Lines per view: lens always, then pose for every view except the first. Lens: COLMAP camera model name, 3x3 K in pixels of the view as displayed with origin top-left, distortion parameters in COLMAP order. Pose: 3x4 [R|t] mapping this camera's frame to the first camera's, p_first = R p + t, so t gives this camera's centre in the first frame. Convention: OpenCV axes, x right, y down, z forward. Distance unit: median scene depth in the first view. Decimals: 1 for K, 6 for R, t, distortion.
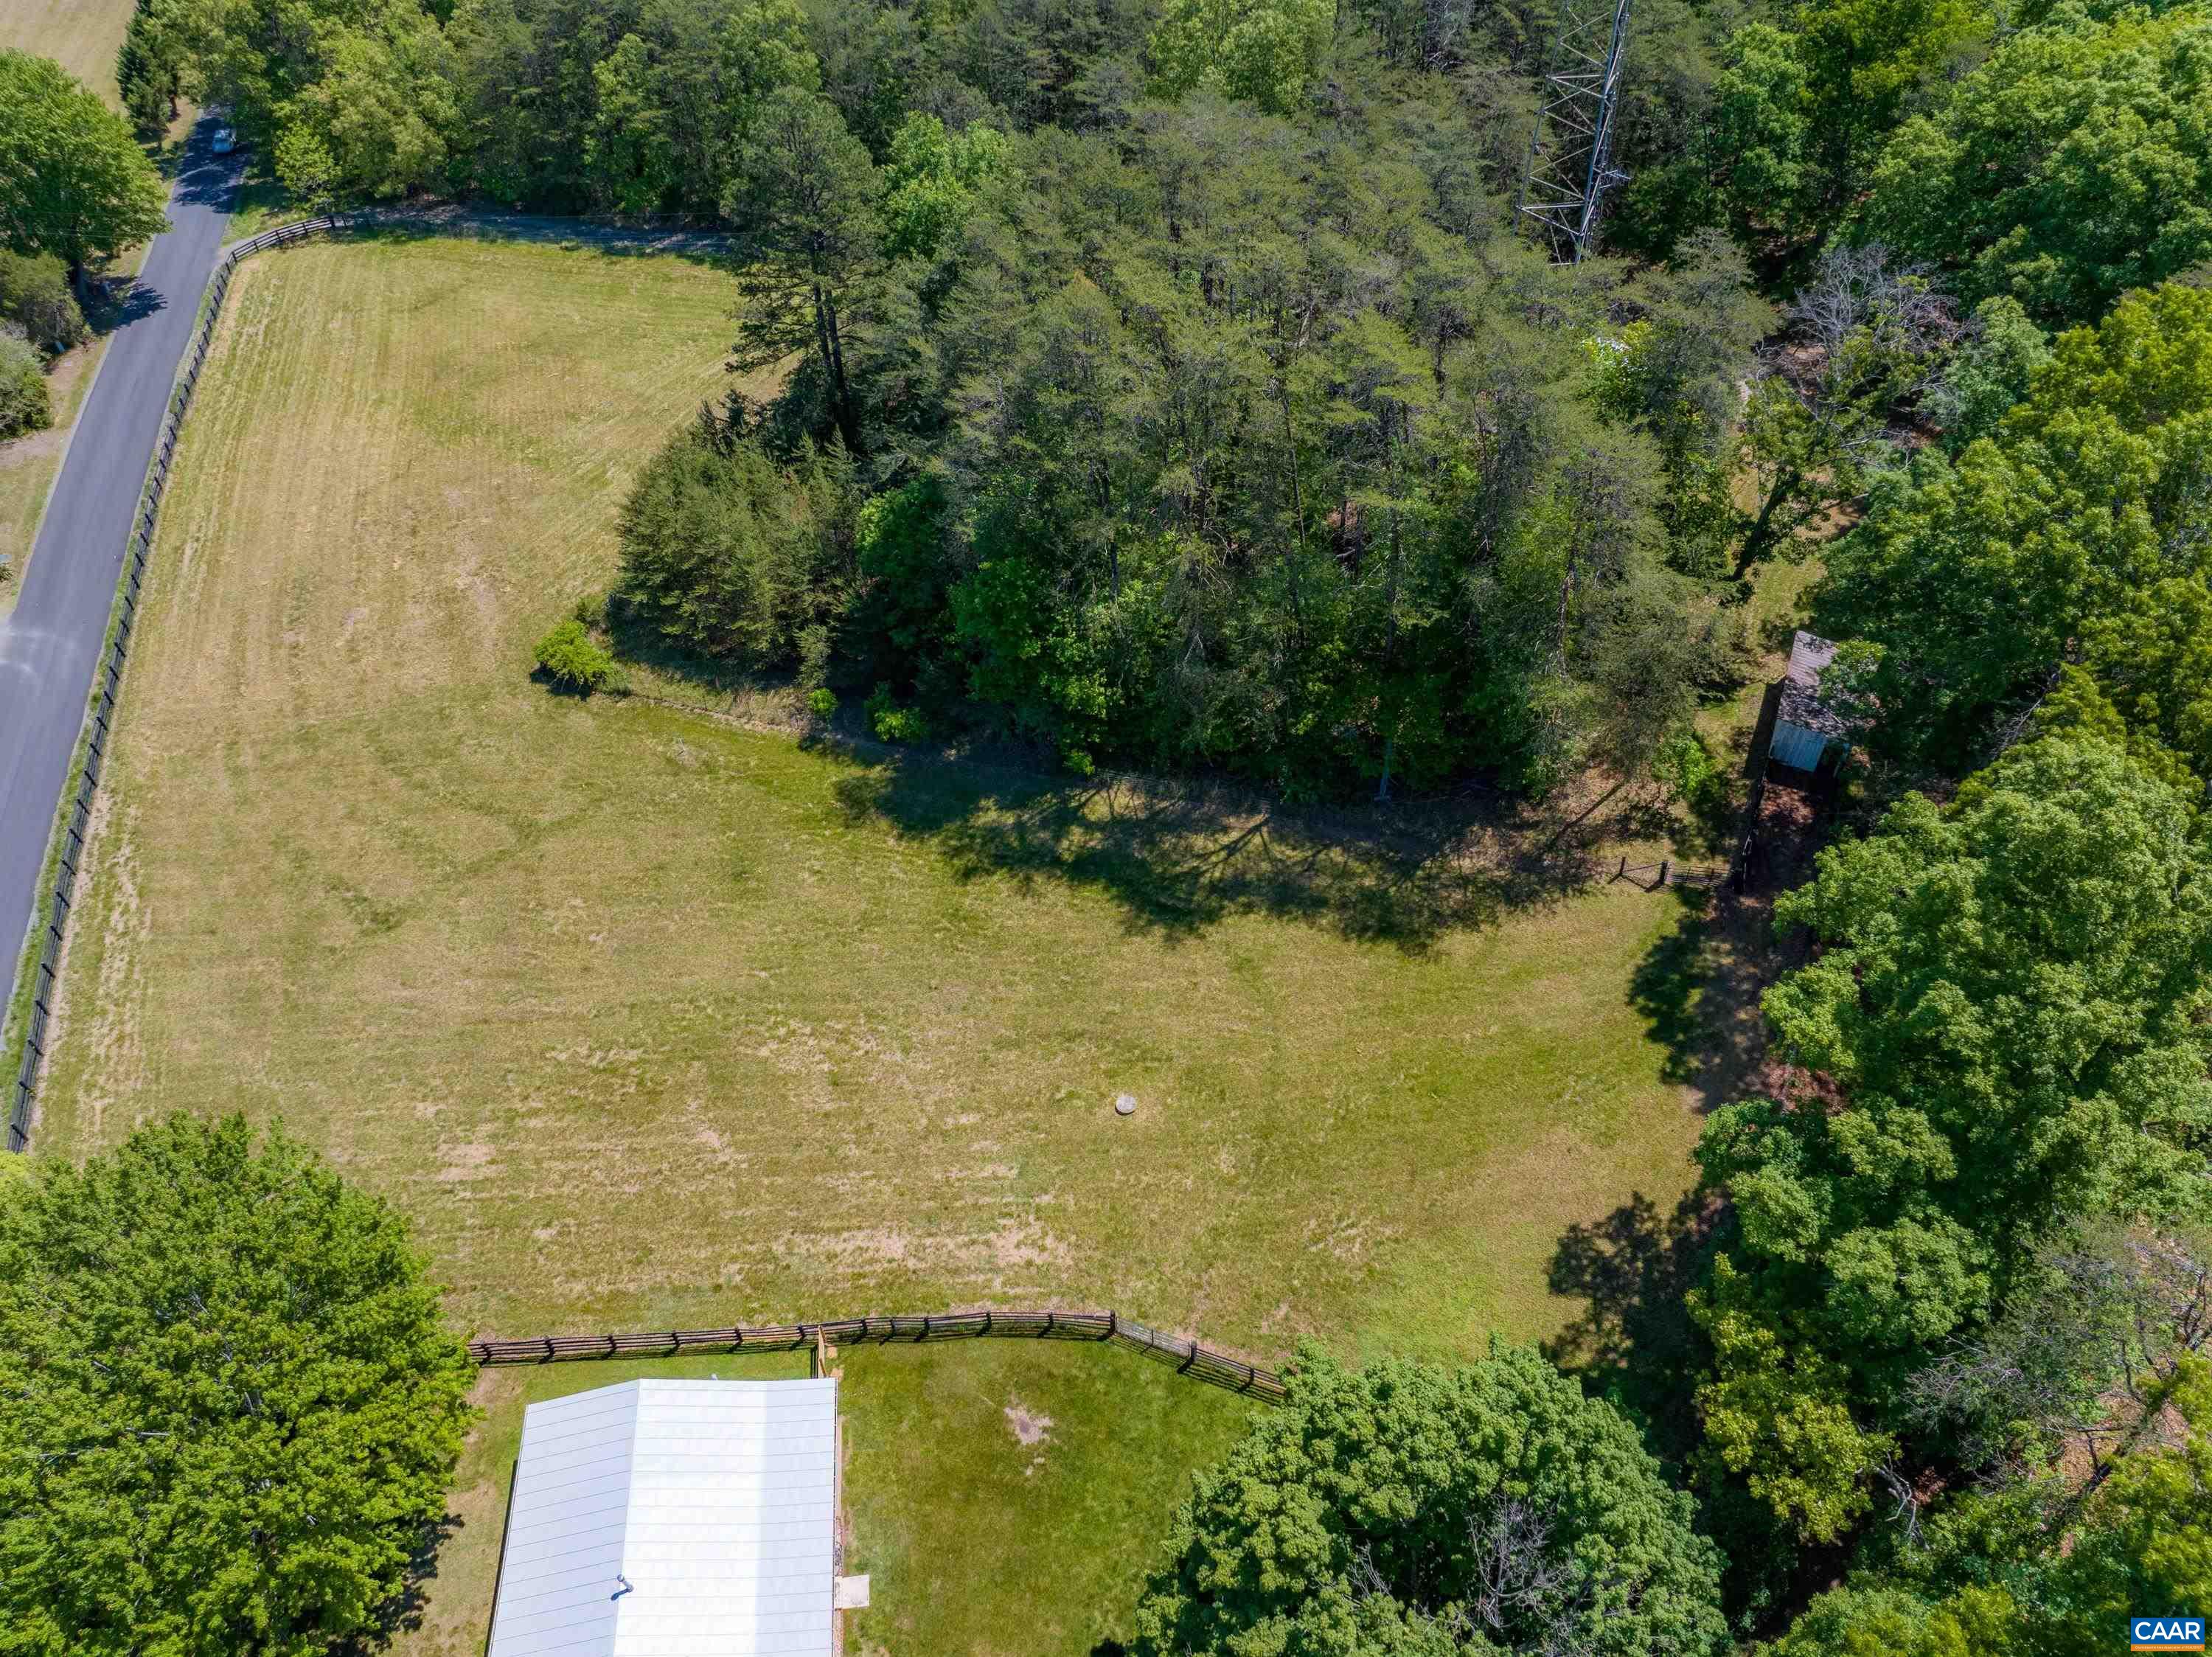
lens RADIAL K [[1557.4, 0, 1113.2], [0, 1557.4, 805.9], [0, 0, 1]] dist [-0.039341, -0.007898]
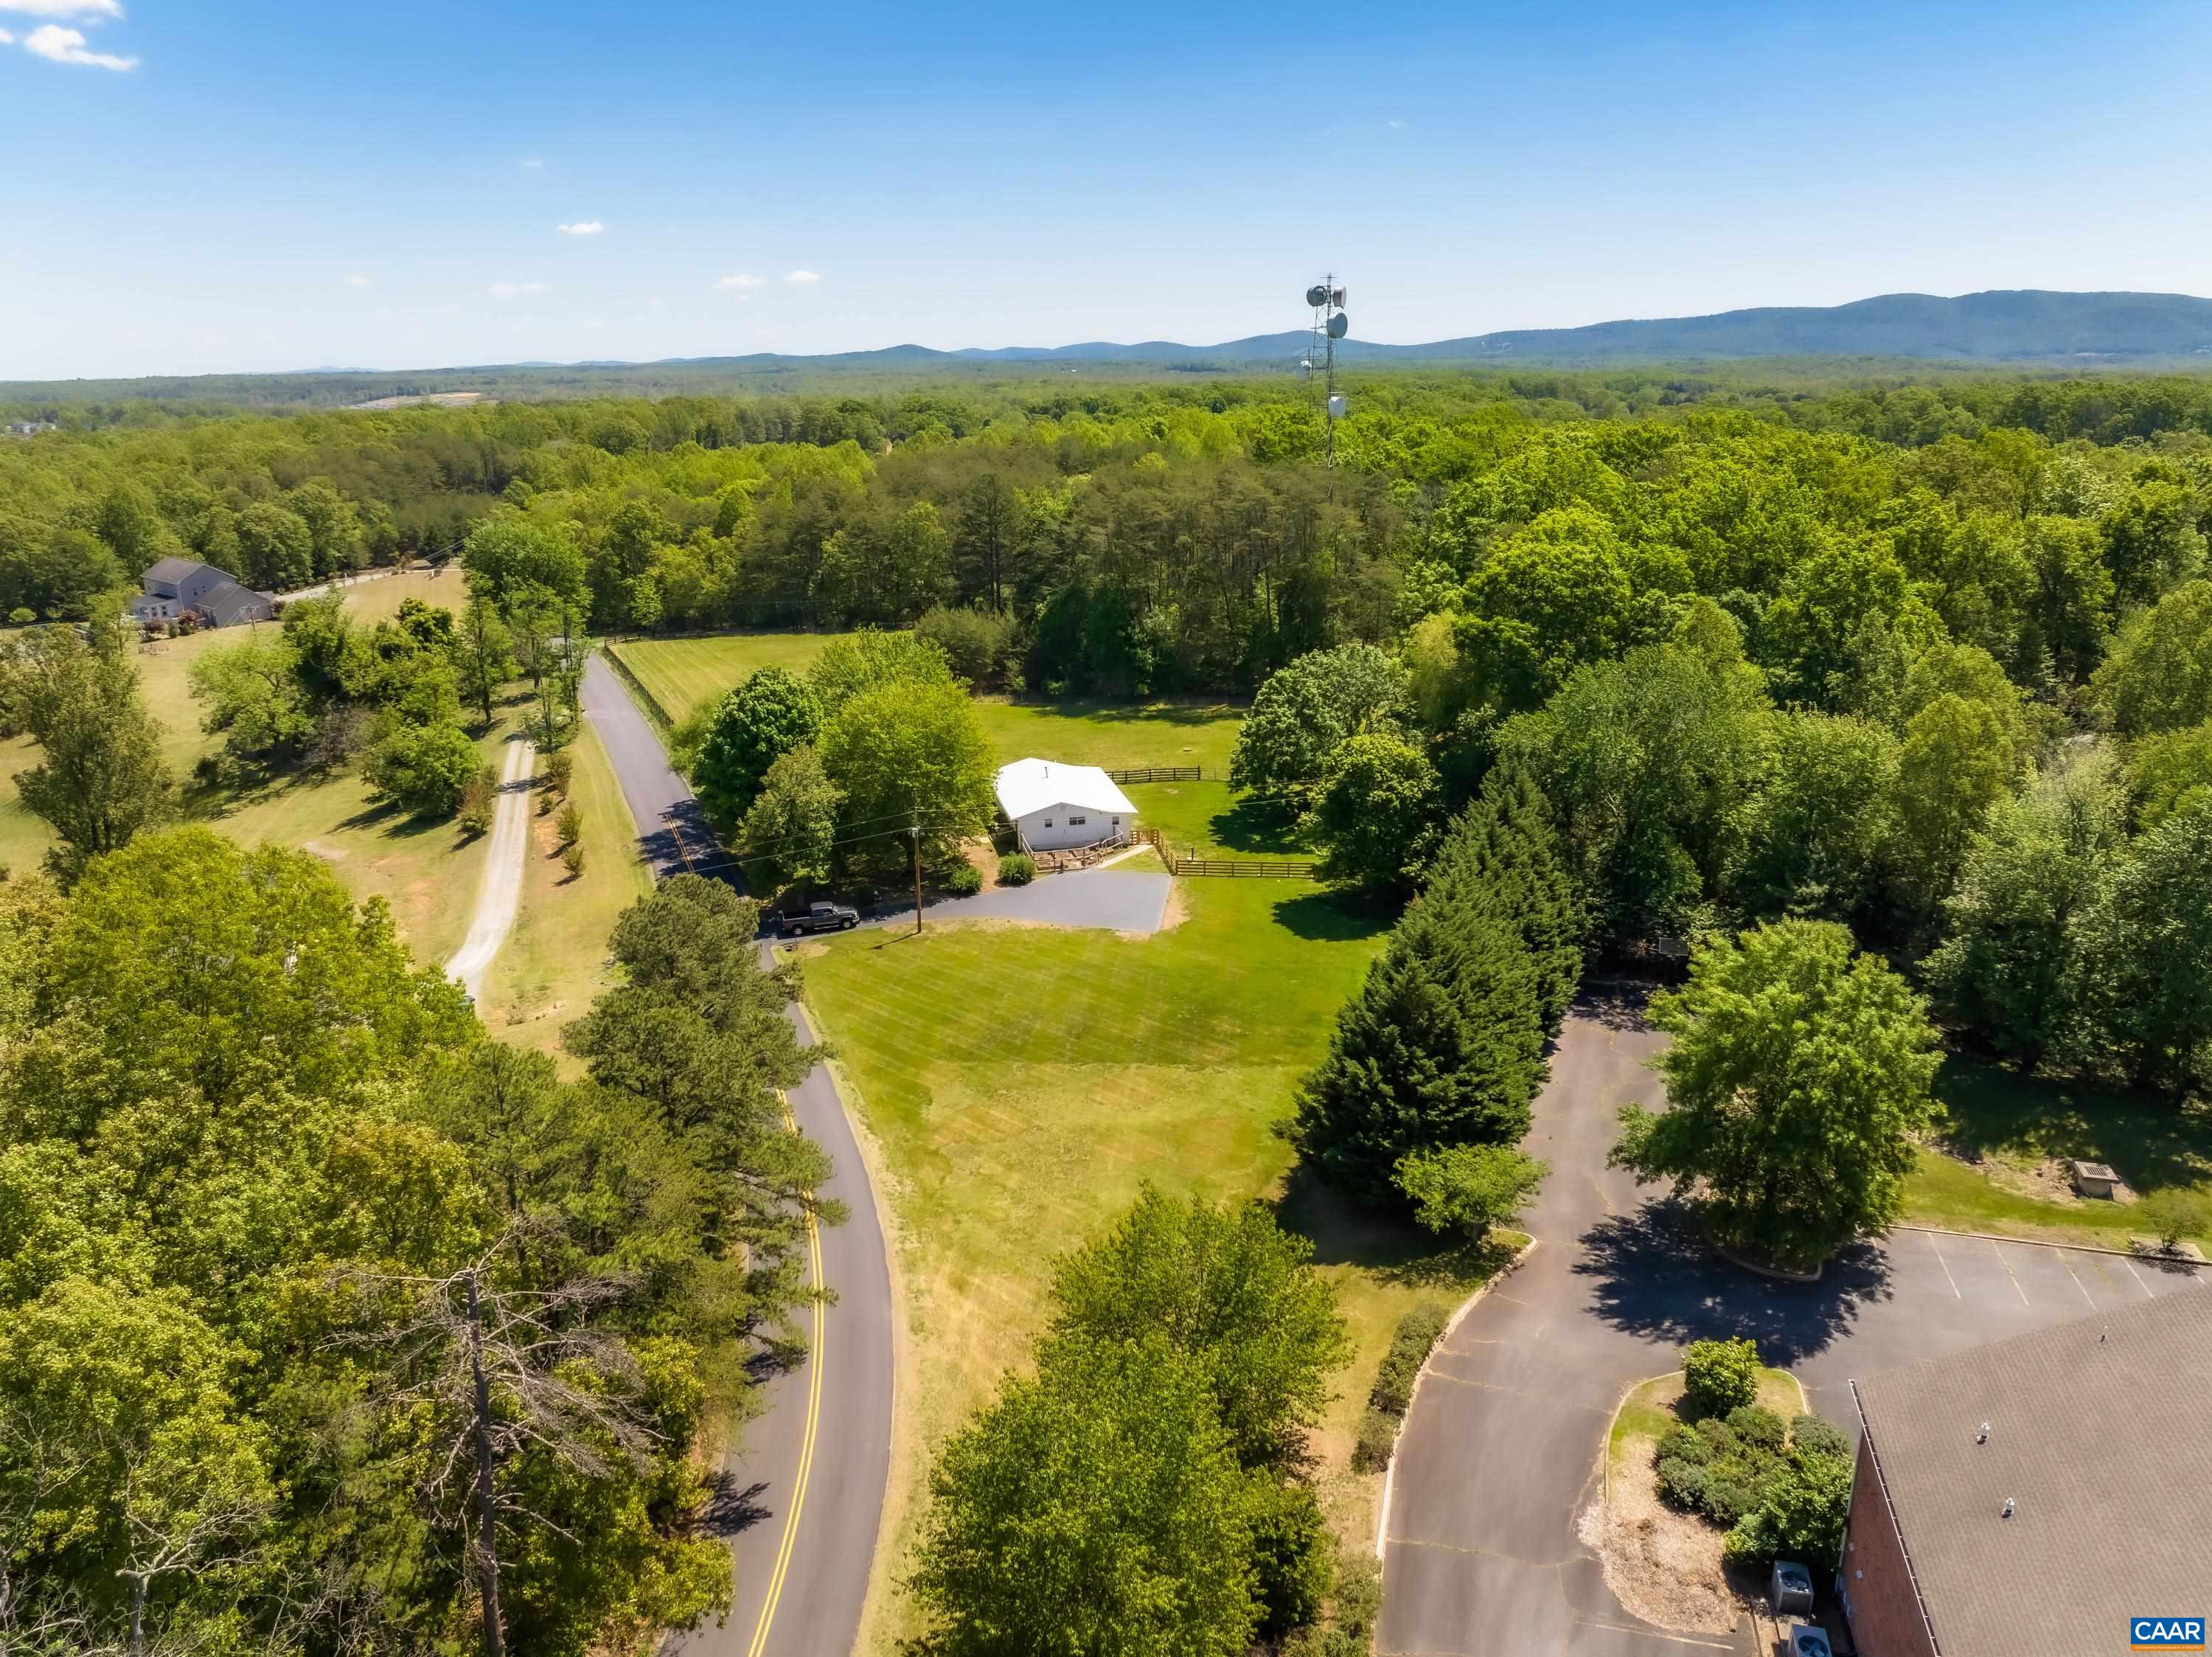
lens RADIAL K [[1538.8, 0, 1110.3], [0, 1538.8, 820.2], [0, 0, 1]] dist [-0.031948, -0.006507]
pose [[0.993001, -0.040964, 0.110778, -0.323482], [0.088316, 0.880297, -0.466130, 1.175624], [-0.078423, 0.472651, 0.877753, -0.864859]]
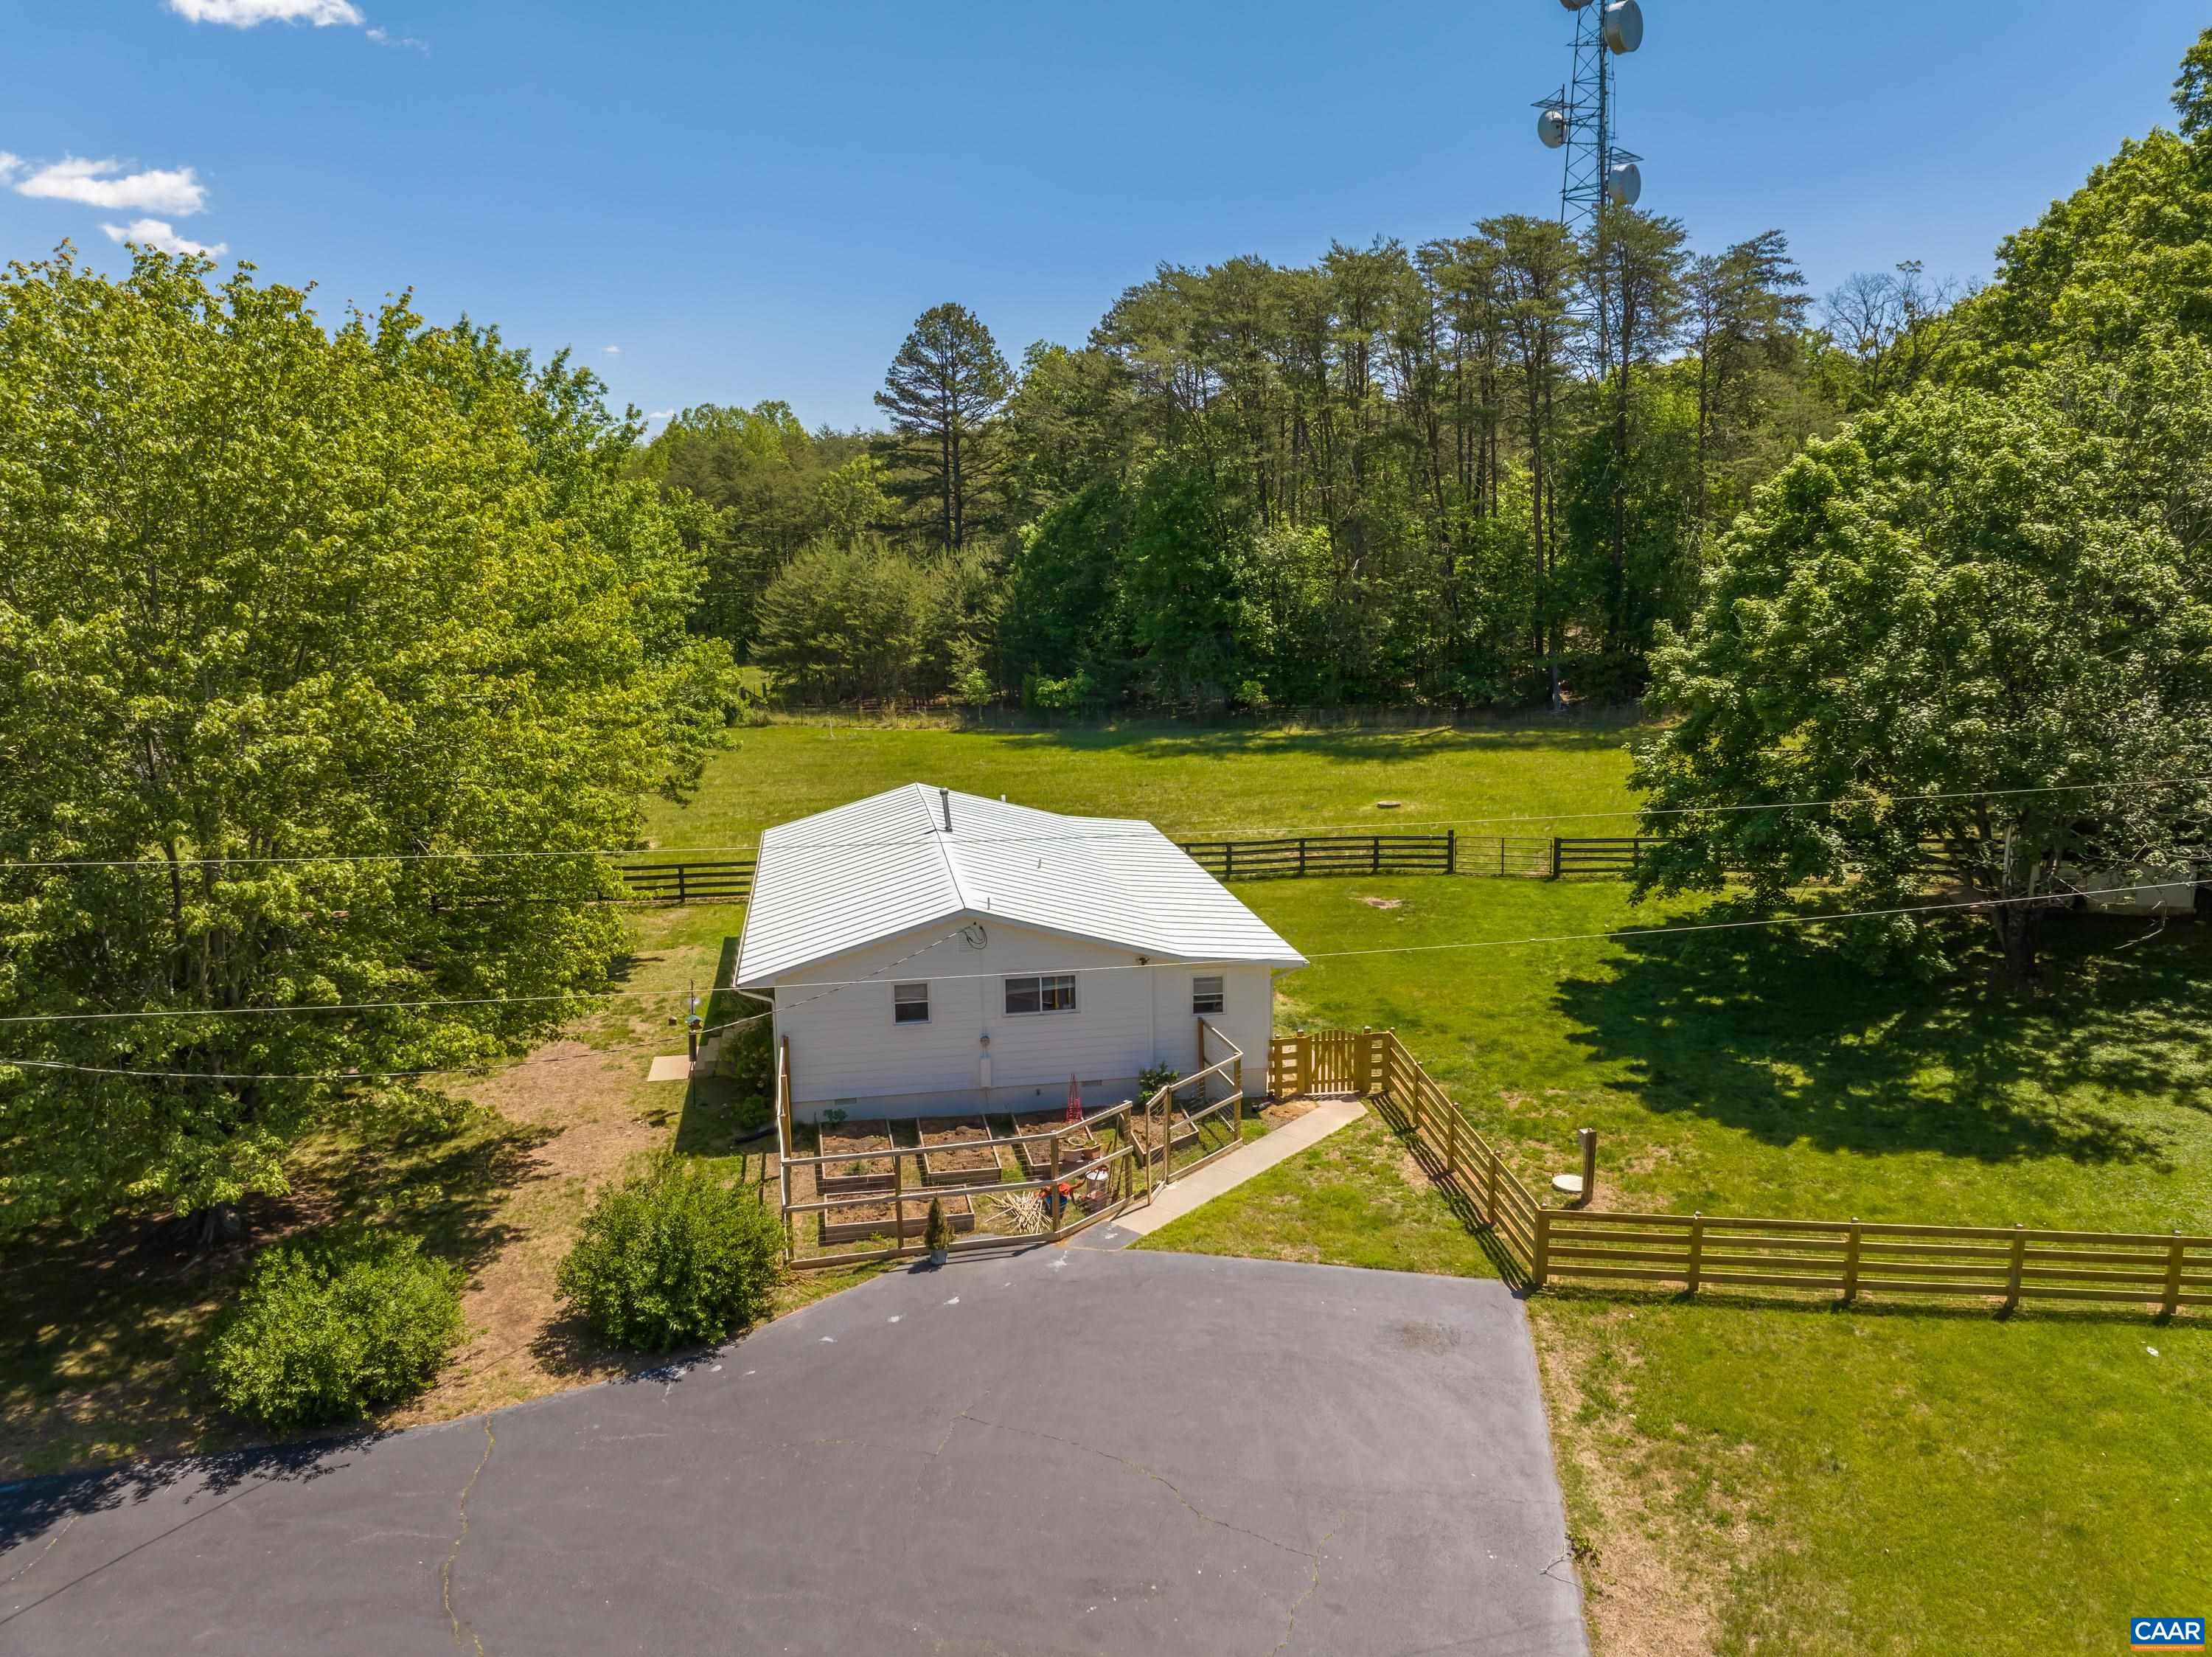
lens RADIAL K [[1557.4, 0, 1113.2], [0, 1557.4, 805.9], [0, 0, 1]] dist [-0.039341, -0.007898]
pose [[0.996760, -0.020583, 0.077755, -0.187340], [0.061475, 0.818347, -0.571427, 0.587702], [-0.051869, 0.574356, 0.816961, 0.243068]]
